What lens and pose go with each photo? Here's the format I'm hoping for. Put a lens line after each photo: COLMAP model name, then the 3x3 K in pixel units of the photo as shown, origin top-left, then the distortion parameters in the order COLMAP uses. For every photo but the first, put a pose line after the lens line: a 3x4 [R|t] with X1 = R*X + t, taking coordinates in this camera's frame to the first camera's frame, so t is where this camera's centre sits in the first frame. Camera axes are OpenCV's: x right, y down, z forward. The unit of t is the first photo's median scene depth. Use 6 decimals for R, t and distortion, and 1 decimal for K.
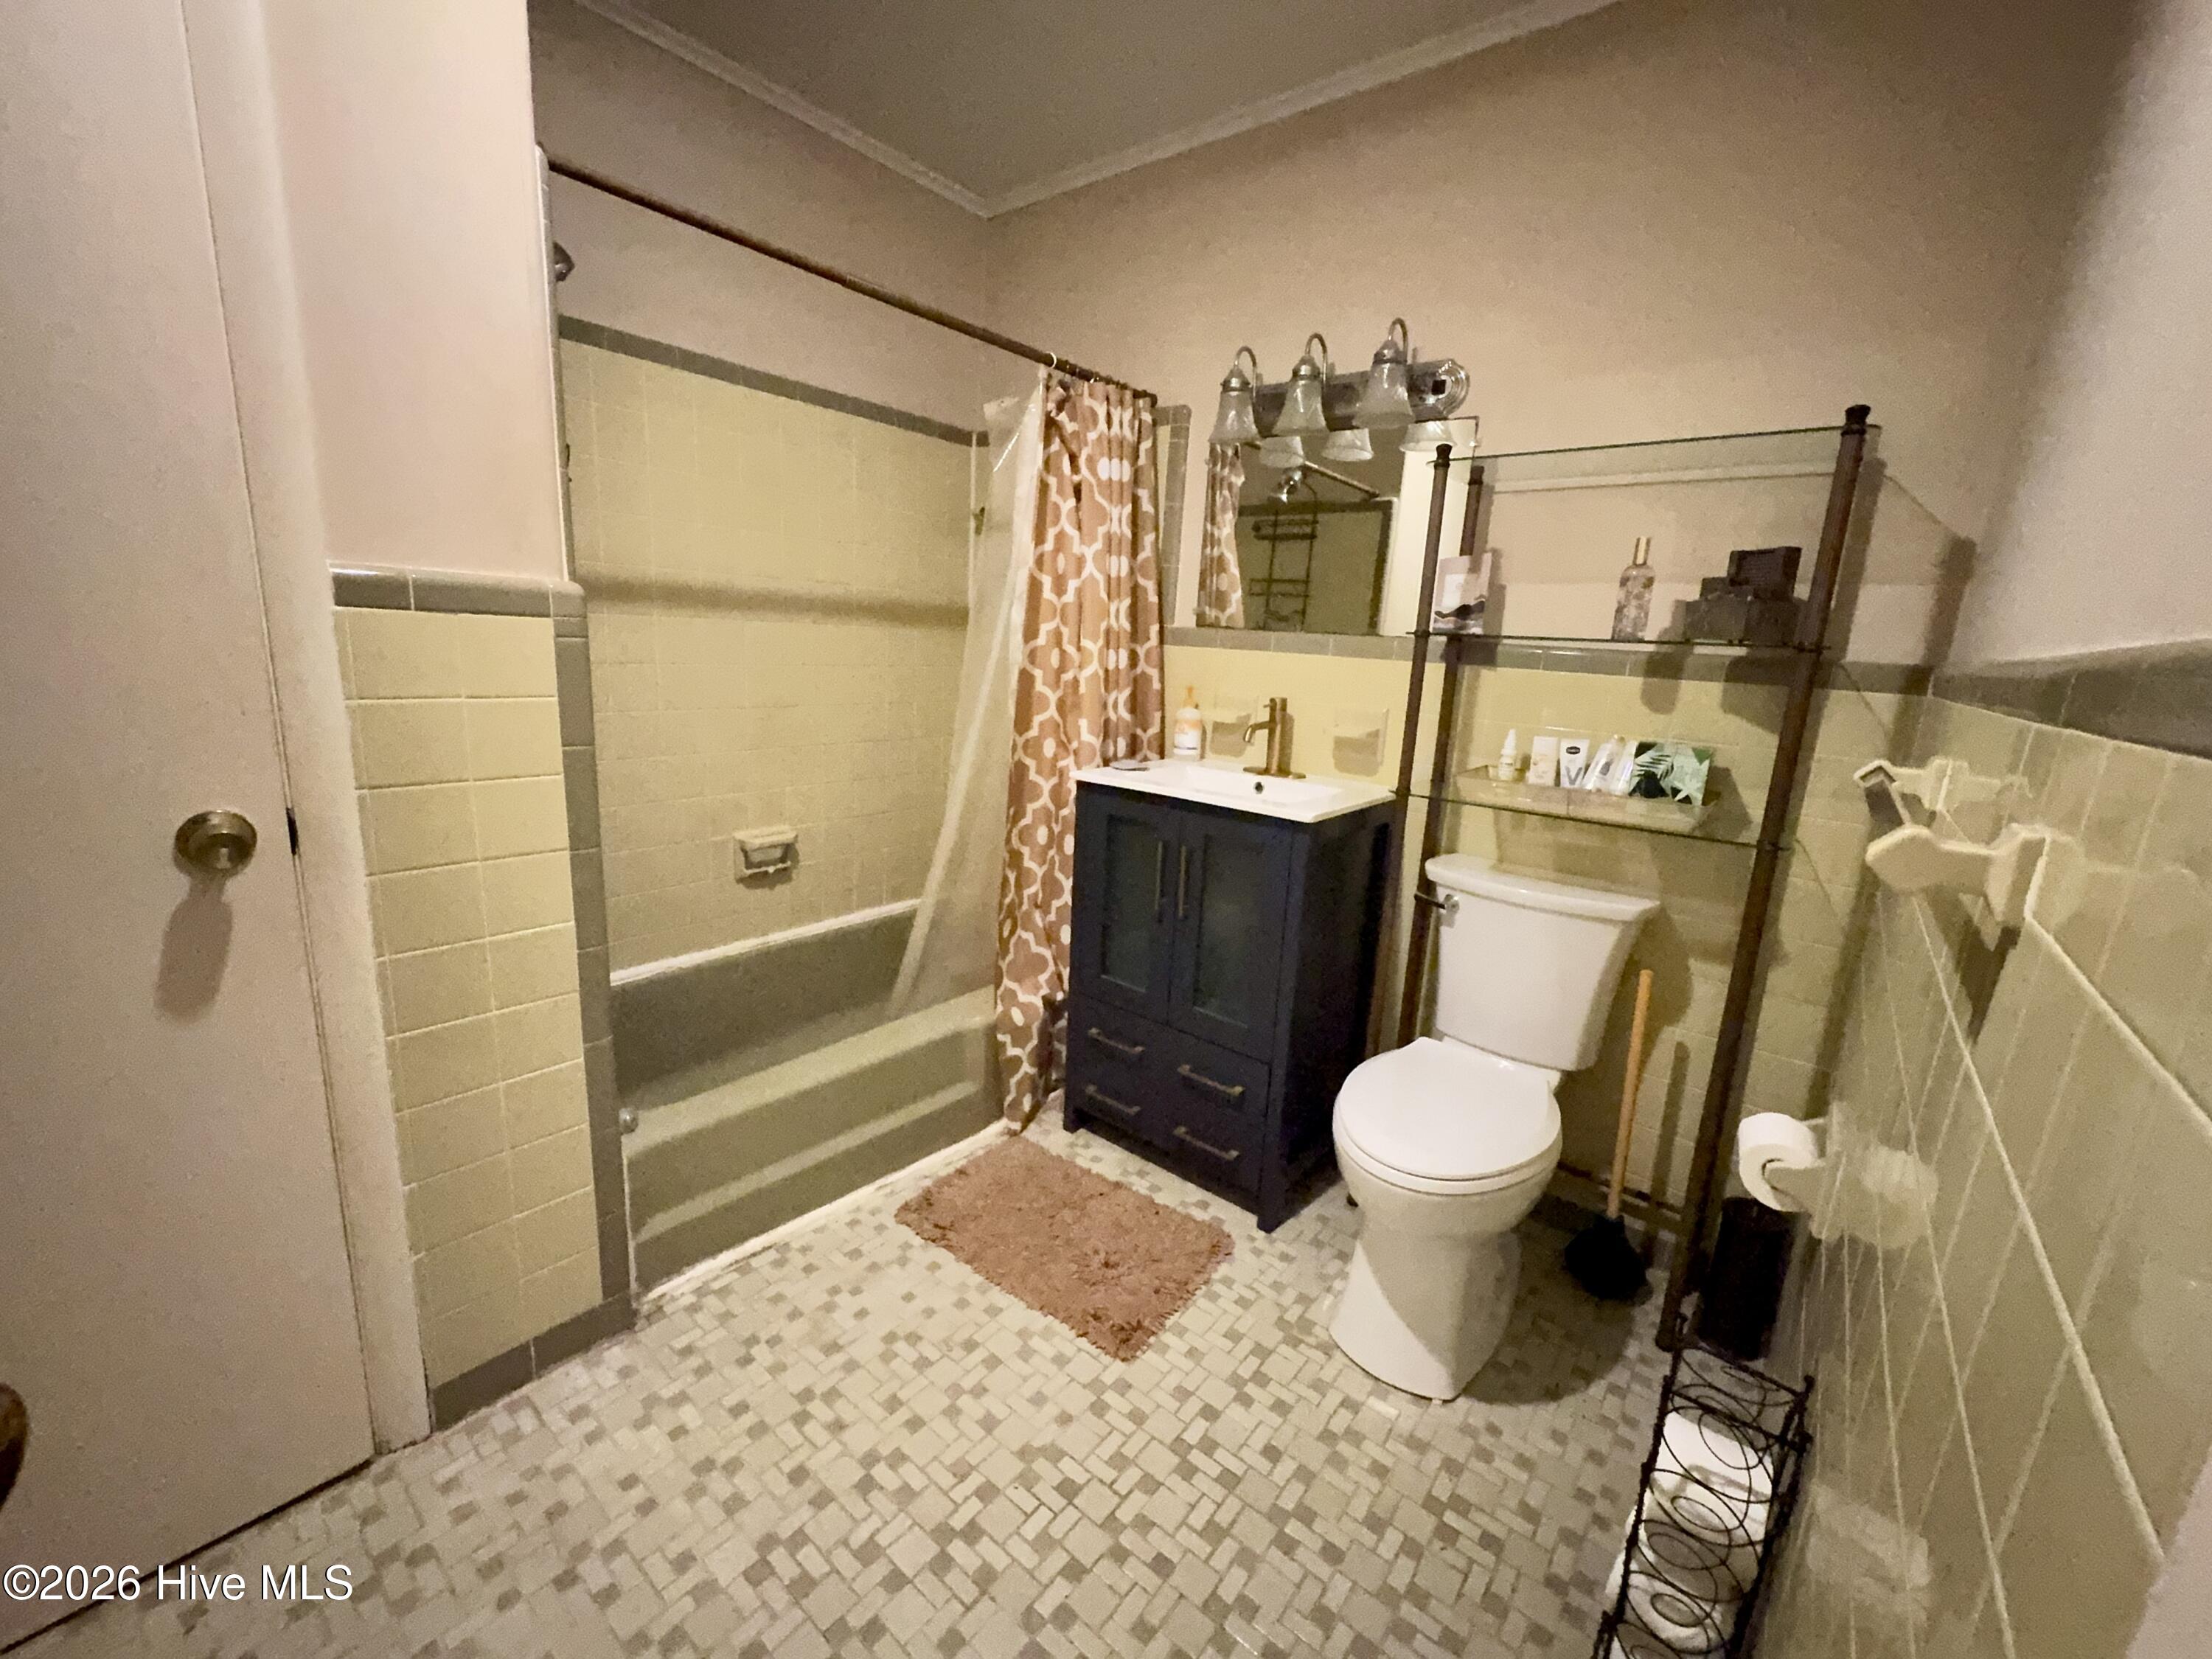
lens RADIAL K [[889.4, 0, 1105.7], [0, 889.4, 824.7], [0, 0, 1]] dist [0.000356, -0.000382]
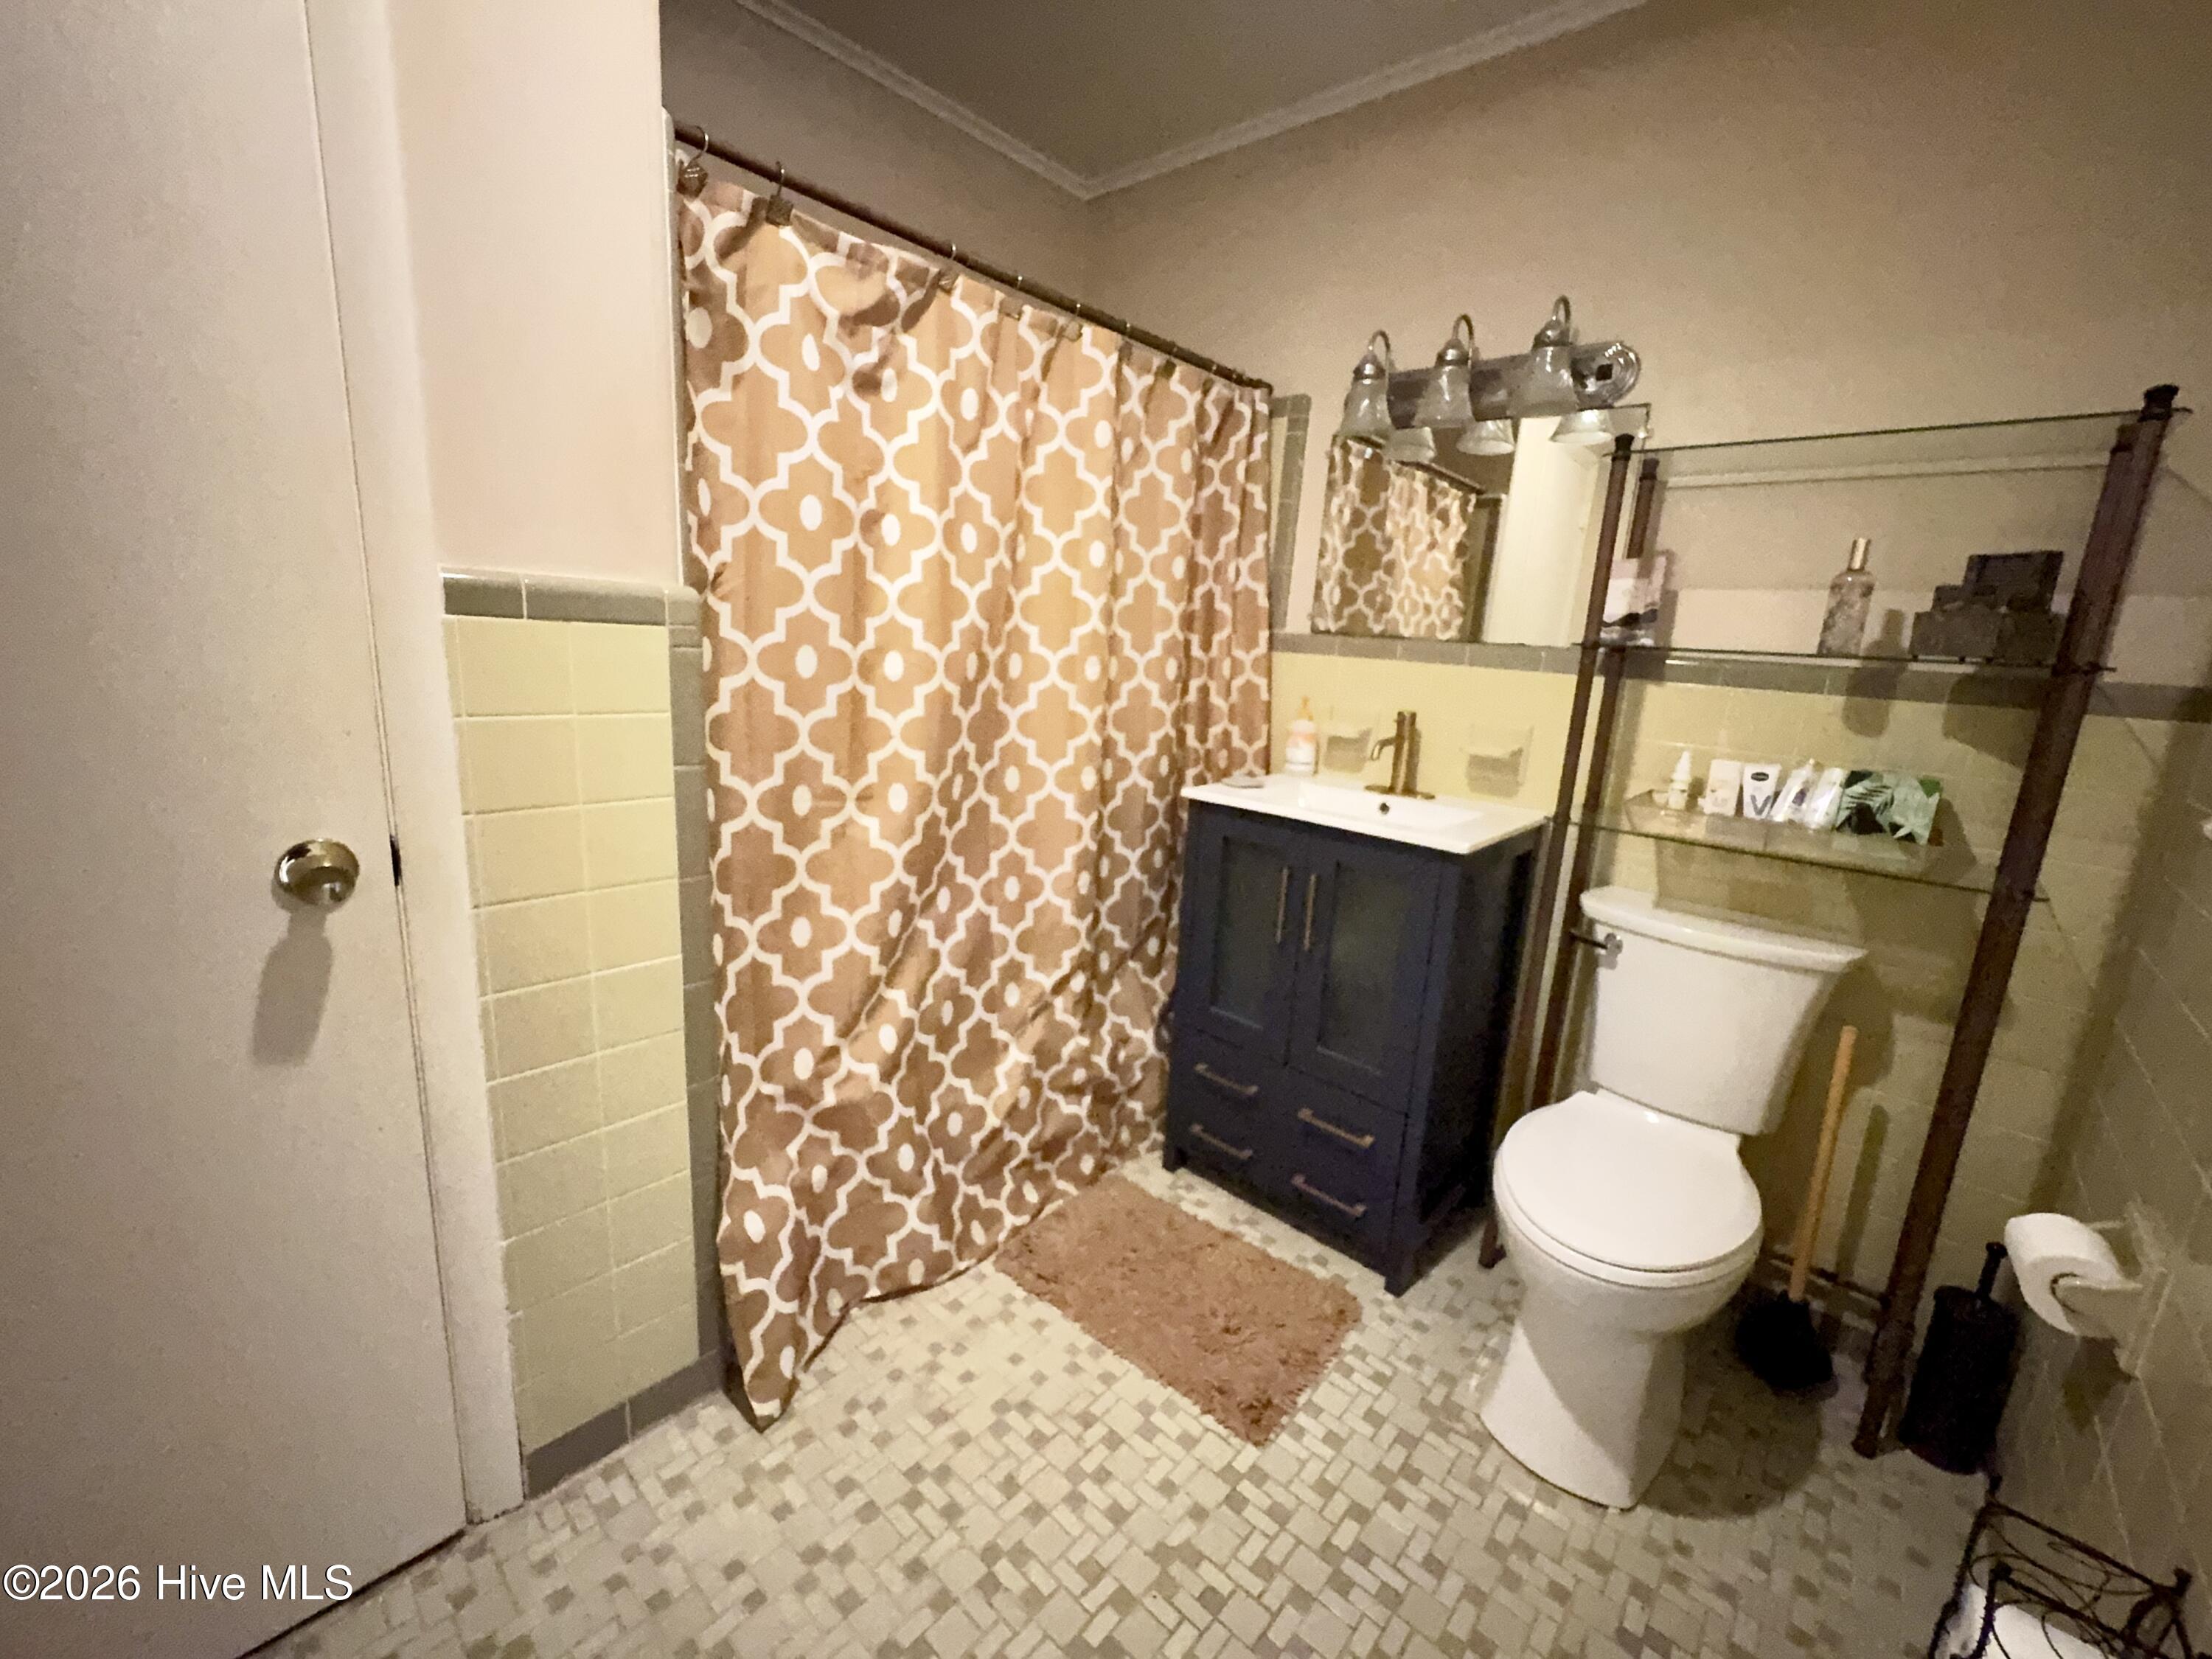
lens RADIAL K [[889.4, 0, 1104.5], [0, 889.4, 826.0], [0, 0, 1]] dist [-0.002549, -0.000096]
pose [[0.998831, 0.016086, -0.045577, -0.098162], [-0.015948, 0.999867, 0.003378, -0.028436], [0.045625, -0.002647, 0.998955, 0.083260]]
